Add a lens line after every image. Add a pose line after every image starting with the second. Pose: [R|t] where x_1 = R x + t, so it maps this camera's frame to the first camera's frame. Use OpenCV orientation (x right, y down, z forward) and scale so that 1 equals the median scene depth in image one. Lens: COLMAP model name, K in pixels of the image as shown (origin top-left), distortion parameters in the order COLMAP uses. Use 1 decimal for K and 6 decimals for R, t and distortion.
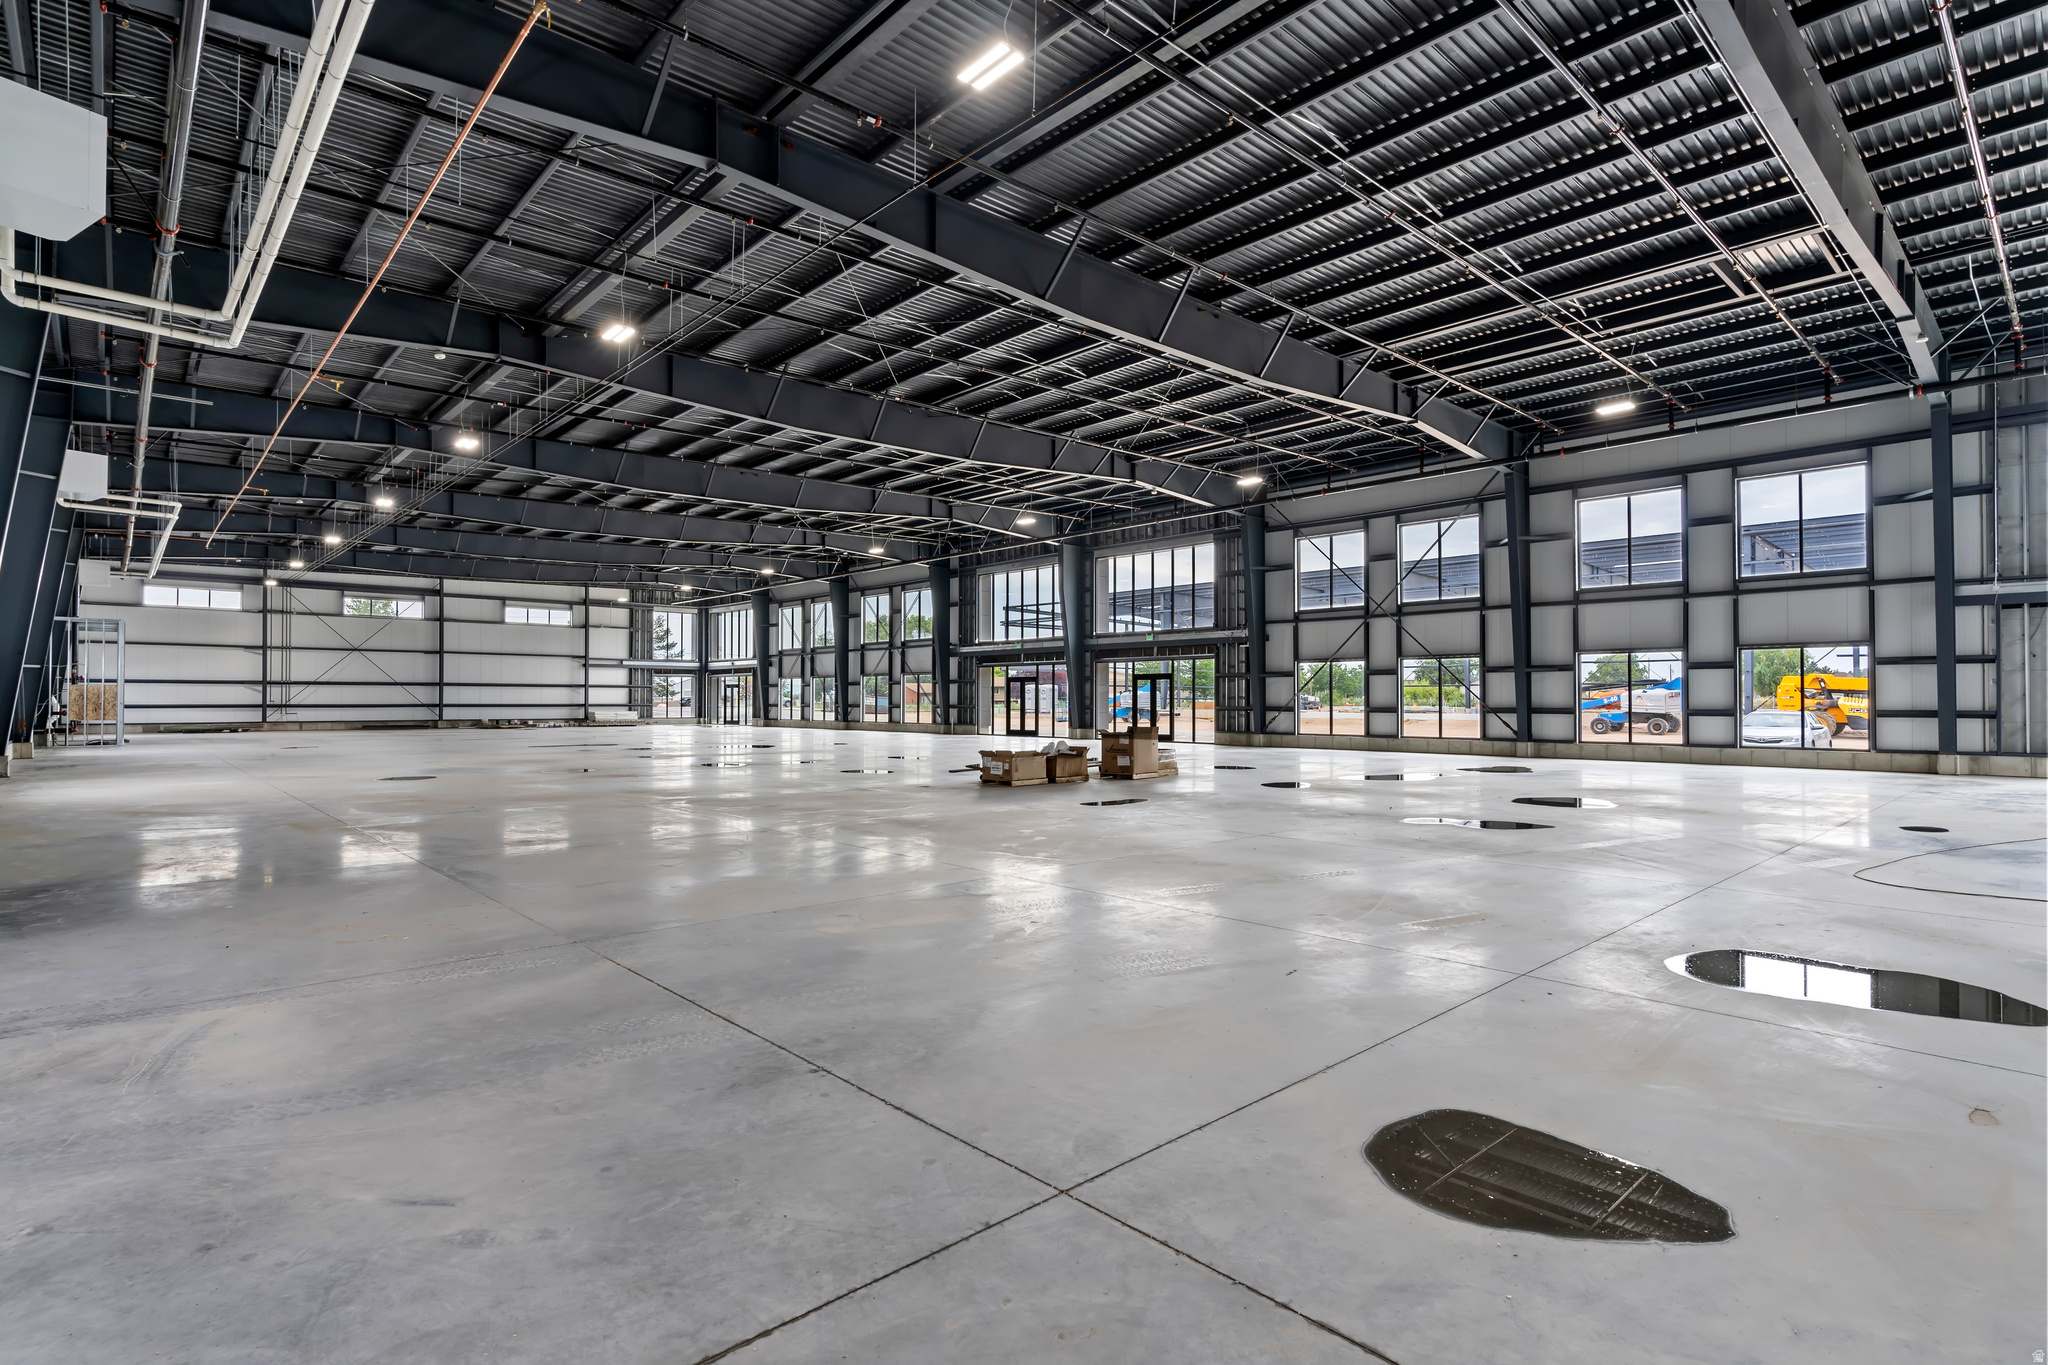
lens RADIAL K [[999.8, 0, 1016.1], [0, 999.8, 687.8], [0, 0, 1]] dist [-0.000095, -0.000051]
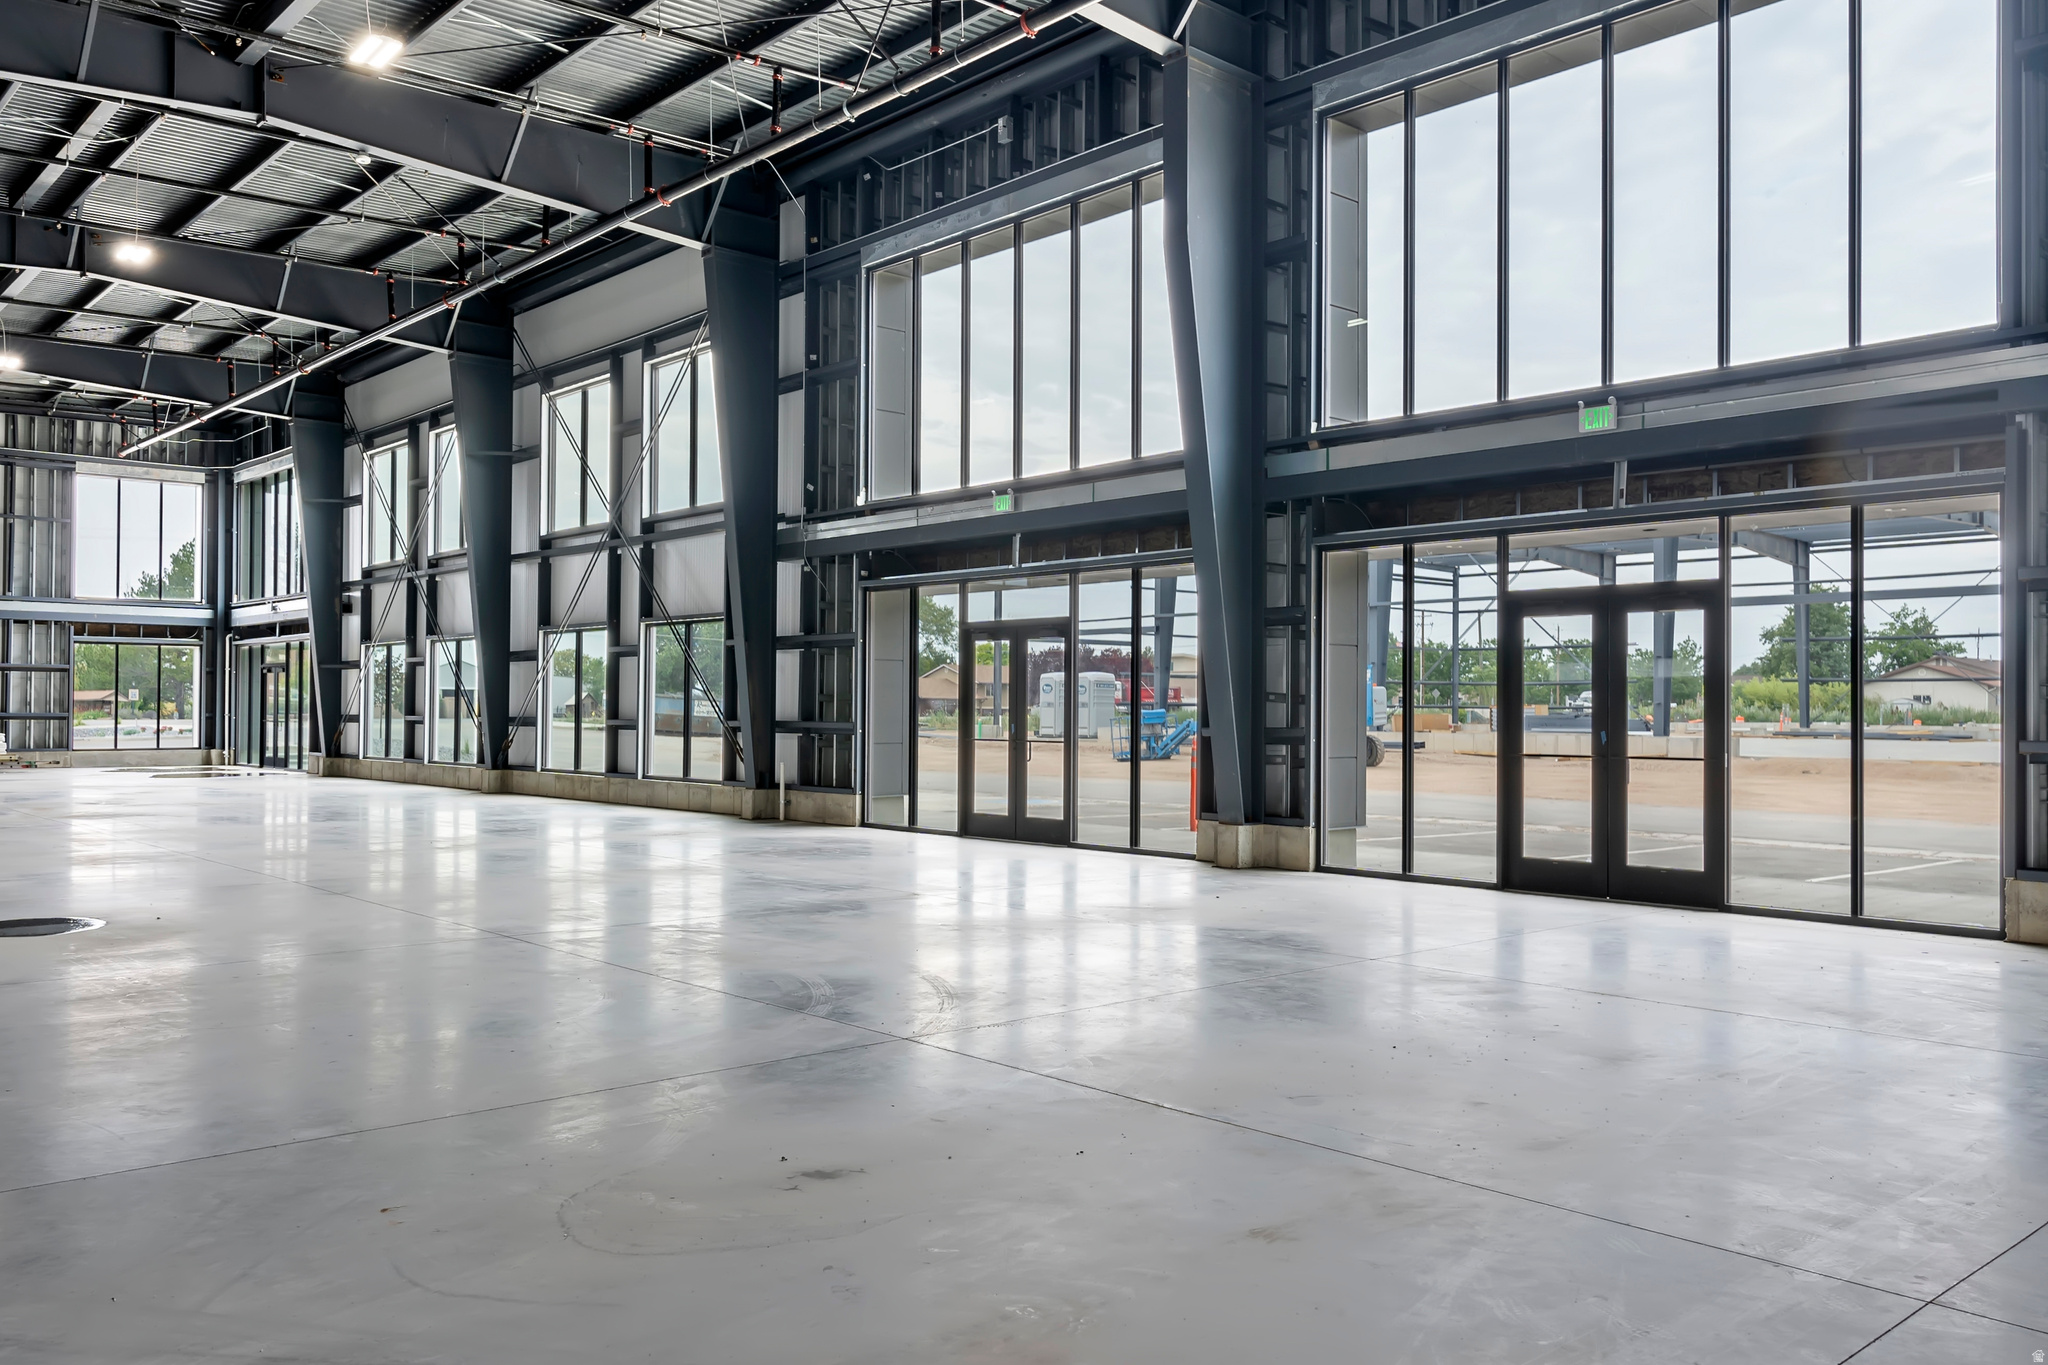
lens RADIAL K [[1570.3, 0, 1023.5], [0, 1570.3, 683.1], [0, 0, 1]] dist [-0.000095, 0.000076]
pose [[0.999996, 0.001883, 0.001864, 0.006475], [-0.001881, 0.999998, -0.001104, 0.006144], [-0.001866, 0.001100, 0.999998, 0.533420]]
